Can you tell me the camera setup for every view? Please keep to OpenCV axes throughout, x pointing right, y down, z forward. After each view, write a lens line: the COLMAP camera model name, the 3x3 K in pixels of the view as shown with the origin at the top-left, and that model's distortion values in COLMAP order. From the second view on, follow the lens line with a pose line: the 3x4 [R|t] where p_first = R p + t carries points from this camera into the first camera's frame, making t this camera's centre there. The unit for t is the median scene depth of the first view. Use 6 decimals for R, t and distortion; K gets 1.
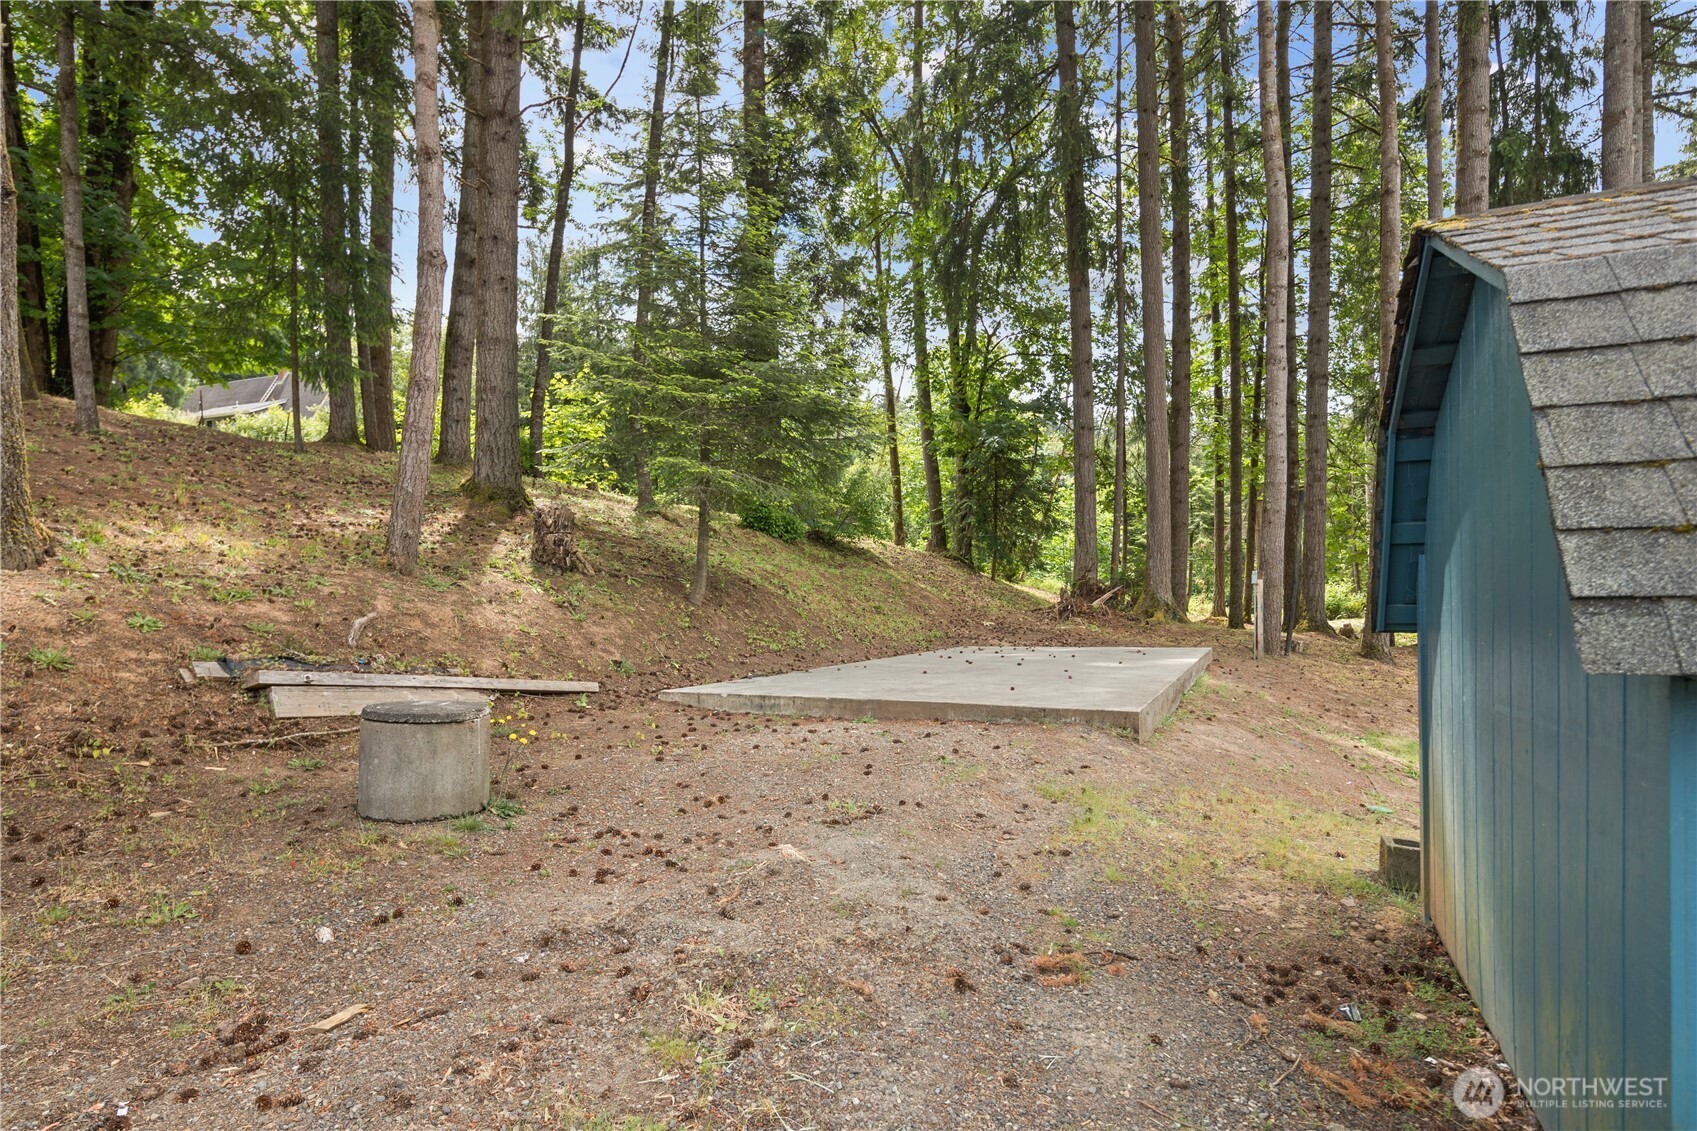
lens RADIAL K [[856.5, 0, 841.9], [0, 856.5, 588.1], [0, 0, 1]] dist [0.002688, -0.001440]
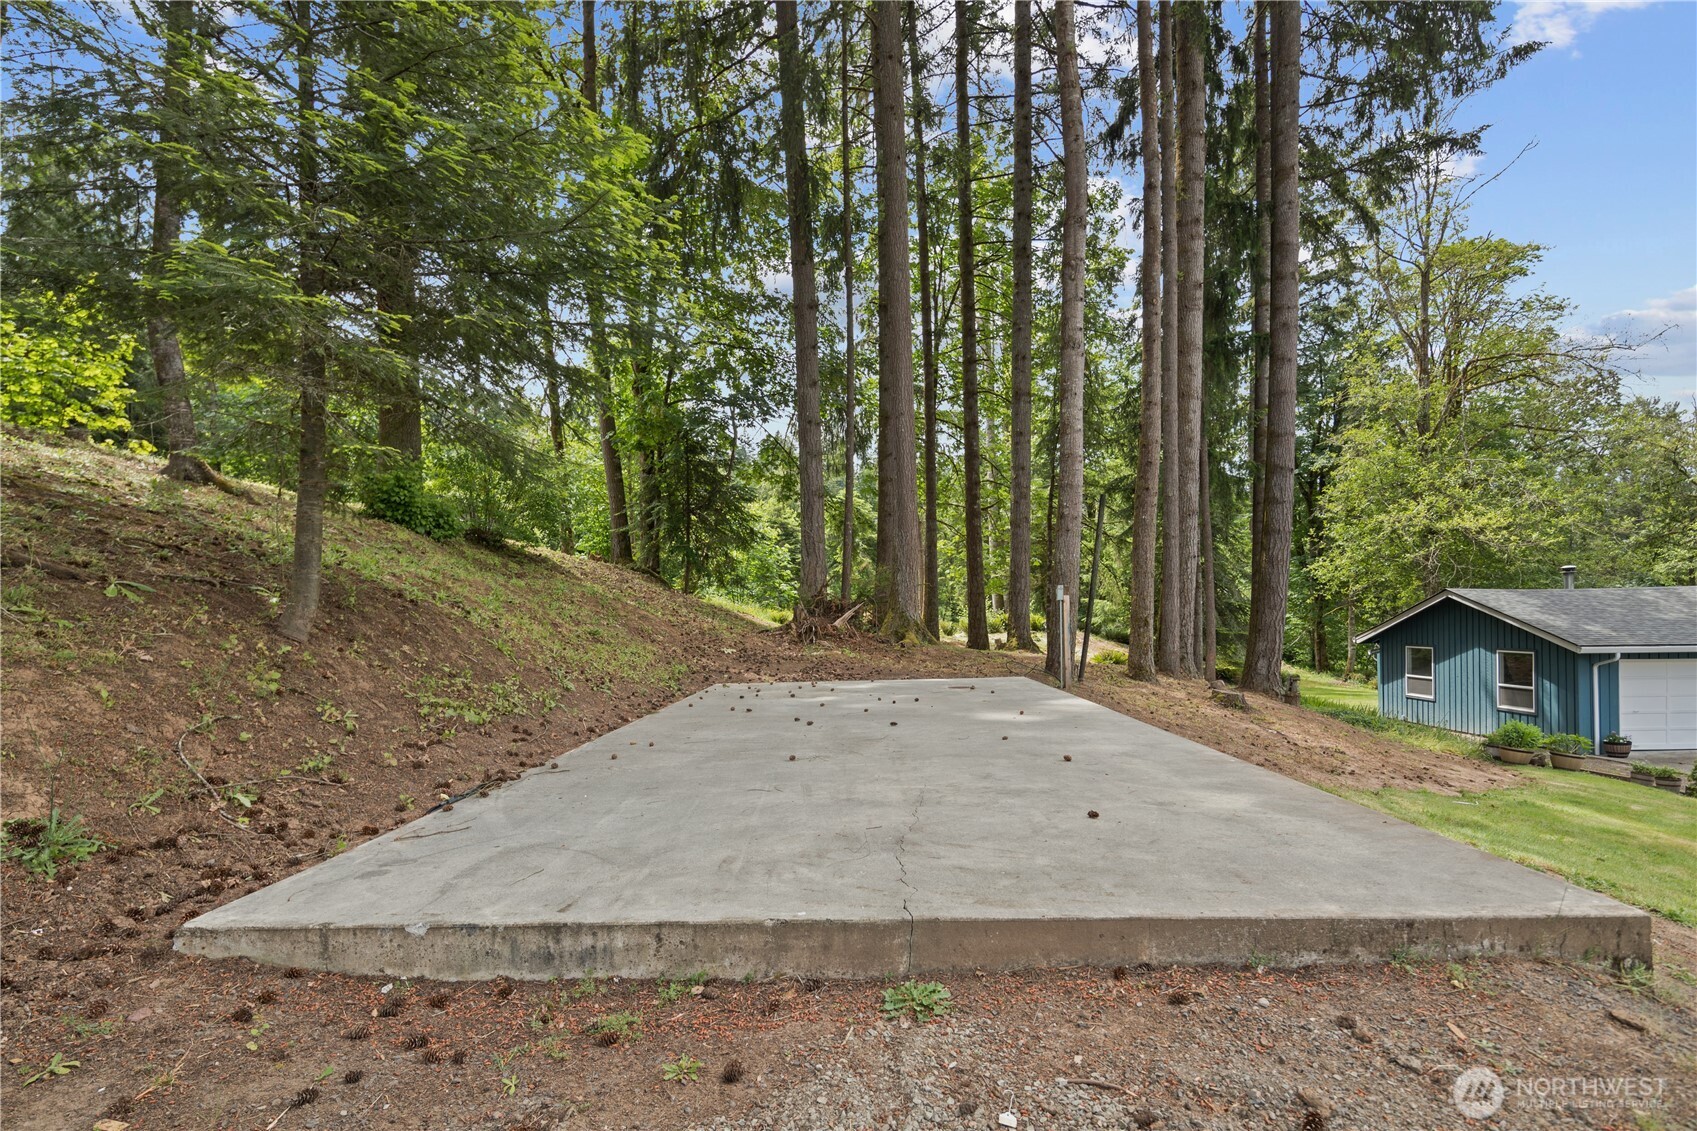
lens RADIAL K [[829.2, 0, 842.2], [0, 829.2, 623.1], [0, 0, 1]] dist [0.002096, 0.000022]
pose [[0.910639, -0.010015, 0.413081, -0.053109], [0.001622, 0.999785, 0.020665, 0.000471], [-0.413199, -0.018148, 0.910460, 0.287126]]
